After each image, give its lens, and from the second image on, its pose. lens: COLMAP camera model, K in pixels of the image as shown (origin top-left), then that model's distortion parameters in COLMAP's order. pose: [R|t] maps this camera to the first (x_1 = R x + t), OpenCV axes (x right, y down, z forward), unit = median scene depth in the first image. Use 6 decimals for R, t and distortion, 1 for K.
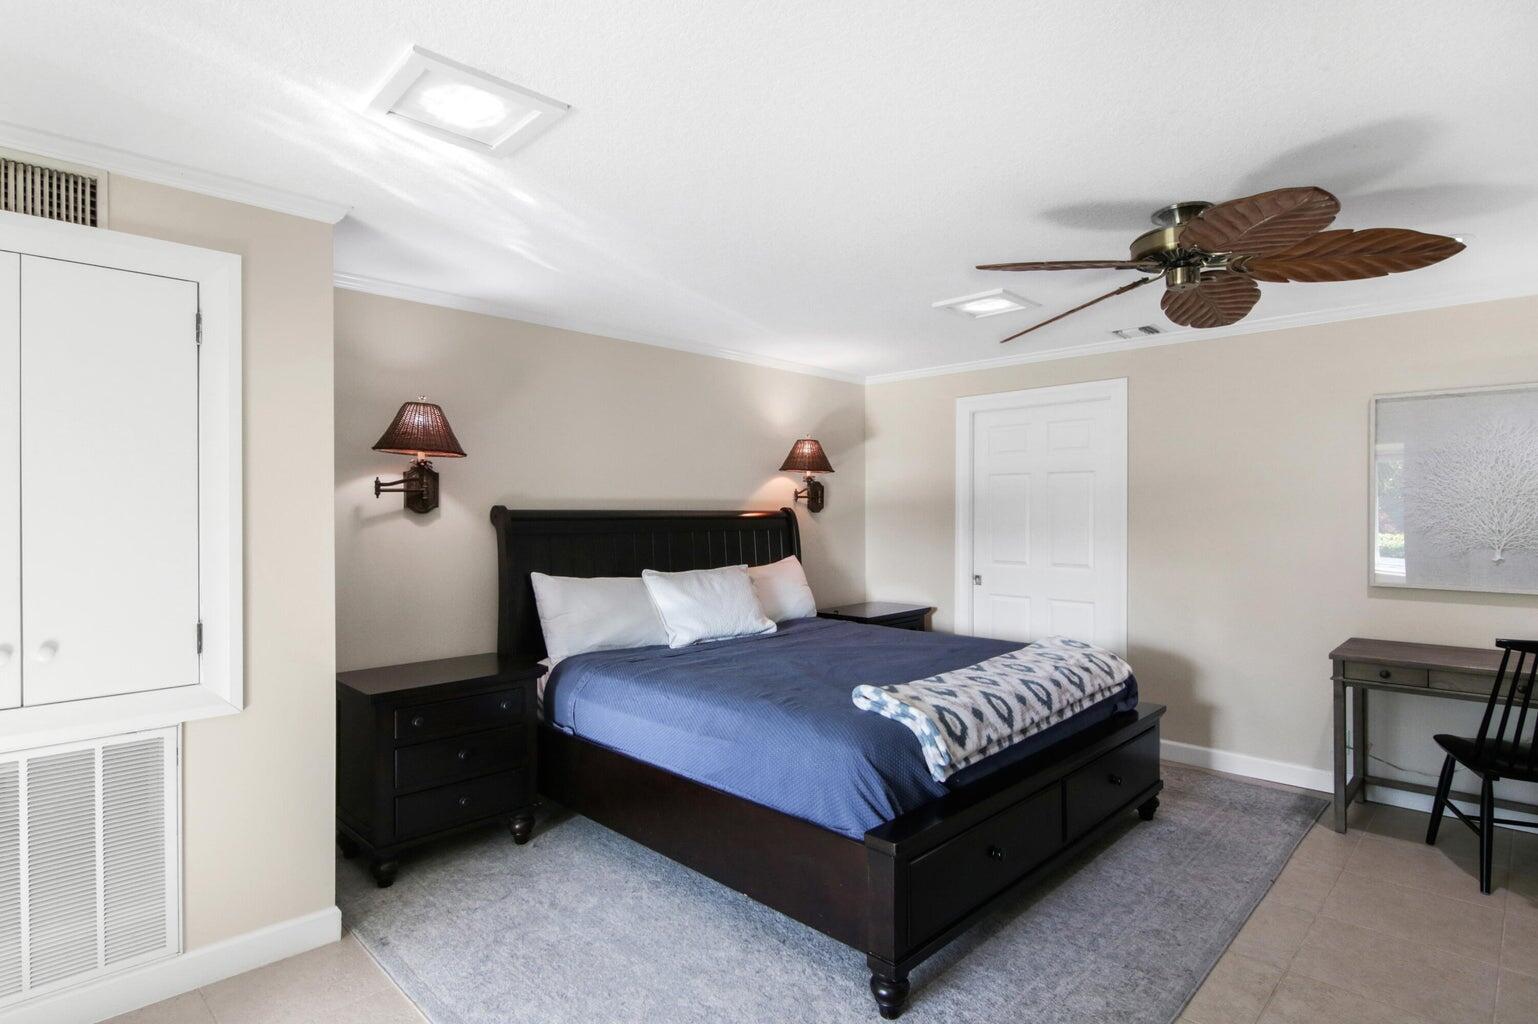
lens RADIAL K [[787.4, 0, 755.2], [0, 787.4, 519.3], [0, 0, 1]] dist [-0.004967, -0.001327]
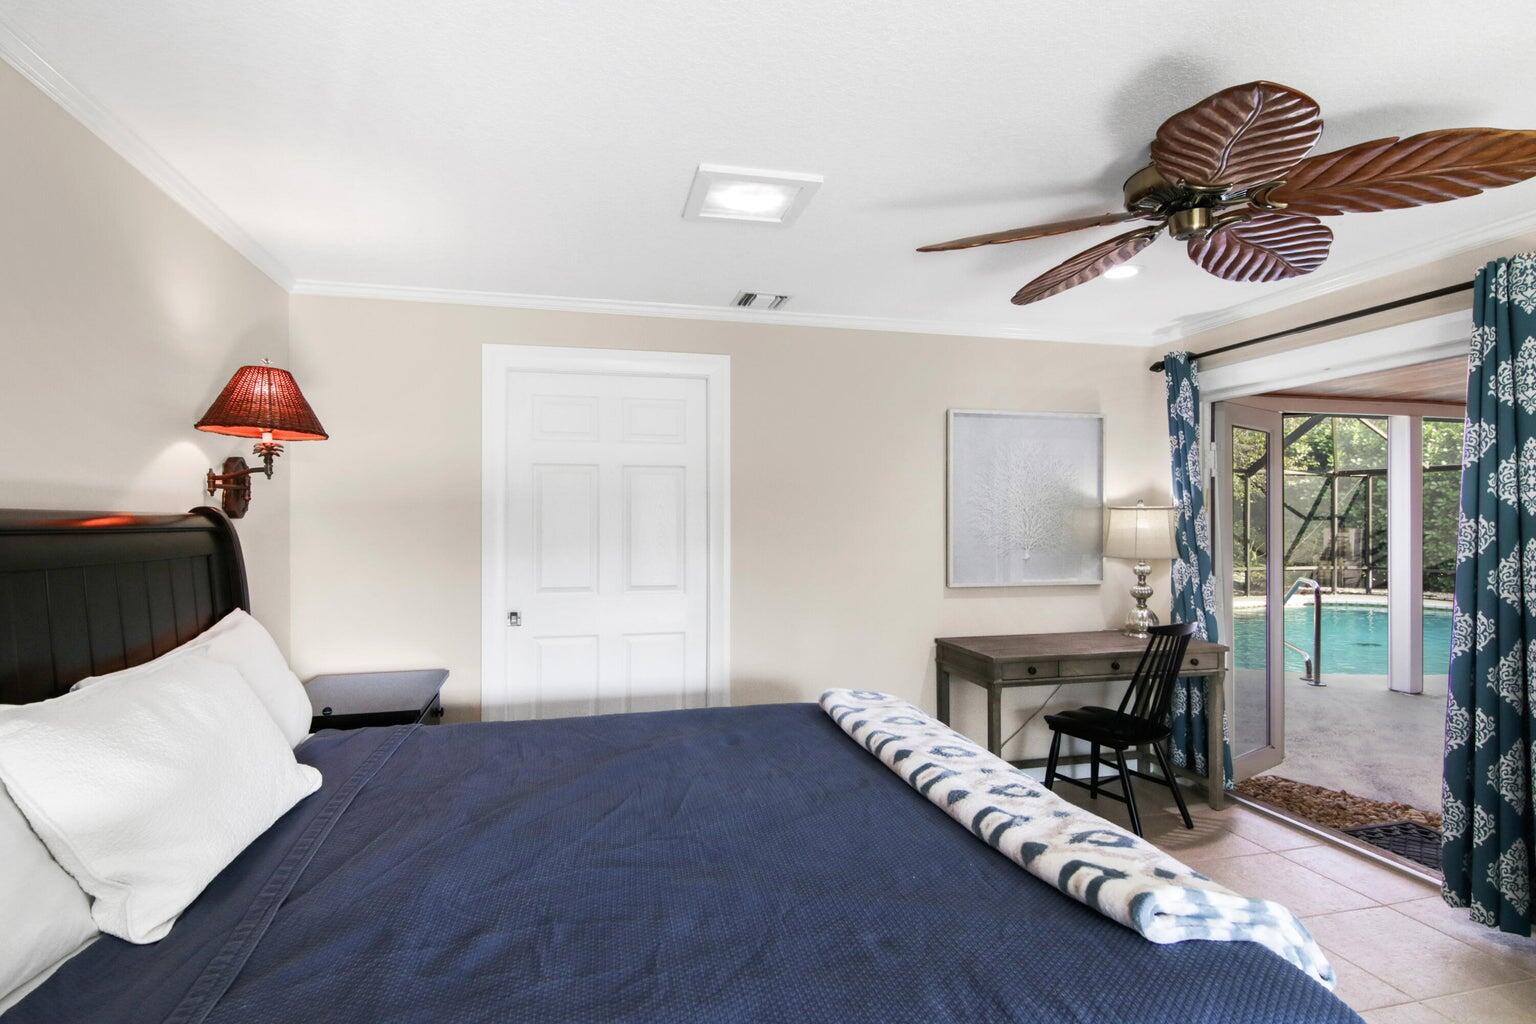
lens RADIAL K [[786.4, 0, 754.2], [0, 786.4, 519.2], [0, 0, 1]] dist [-0.004967, -0.001327]
pose [[0.533486, 0.004138, 0.845799, -0.208624], [0.007714, 0.999923, -0.009757, 0.000219], [-0.845774, 0.011730, 0.533413, 0.536067]]
